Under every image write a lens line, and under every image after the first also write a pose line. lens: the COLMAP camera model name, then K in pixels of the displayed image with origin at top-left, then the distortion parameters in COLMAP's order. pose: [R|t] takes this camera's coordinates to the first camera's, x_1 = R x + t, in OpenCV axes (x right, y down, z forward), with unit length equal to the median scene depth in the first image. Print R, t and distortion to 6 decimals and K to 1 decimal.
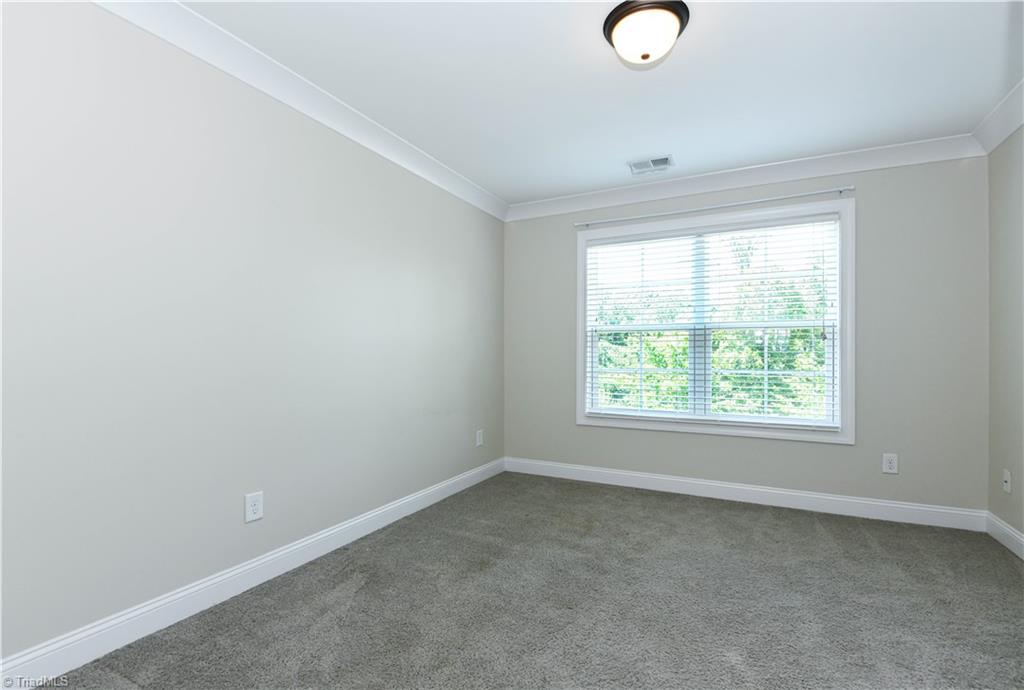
lens RADIAL K [[479.7, 0, 511.0], [0, 479.7, 350.7], [0, 0, 1]] dist [-0.002623, -0.020165]
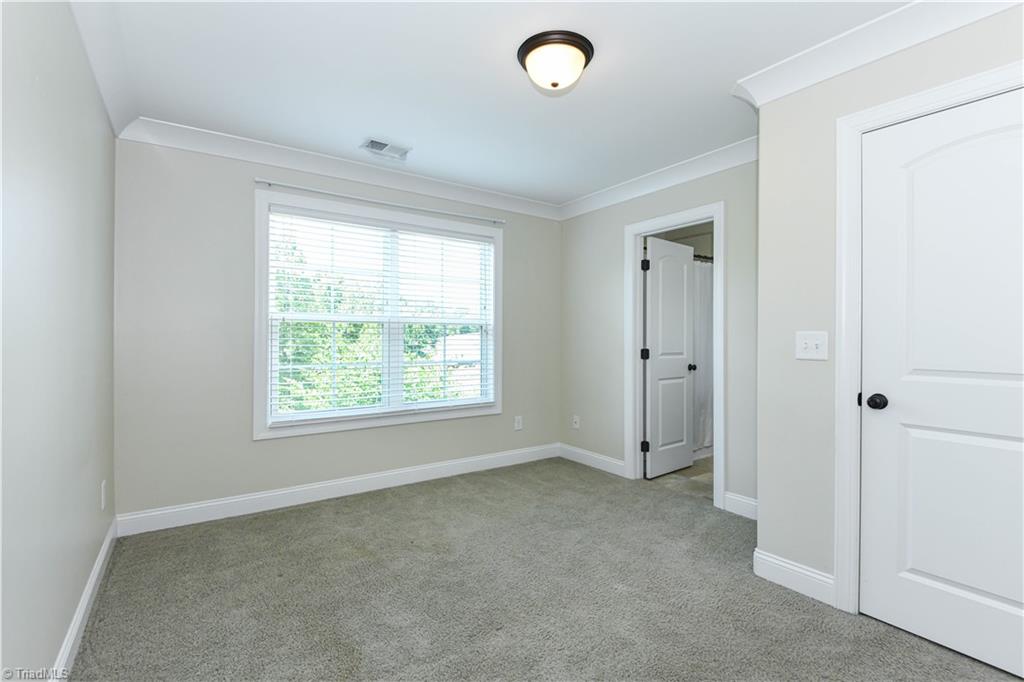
lens RADIAL K [[474.0, 0, 513.1], [0, 474.0, 339.6], [0, 0, 1]] dist [-0.002518, -0.007809]
pose [[0.444216, -0.006578, 0.895896, -0.443181], [-0.011597, 0.999847, 0.013091, -0.028180], [-0.895845, -0.016205, 0.444072, 0.365299]]
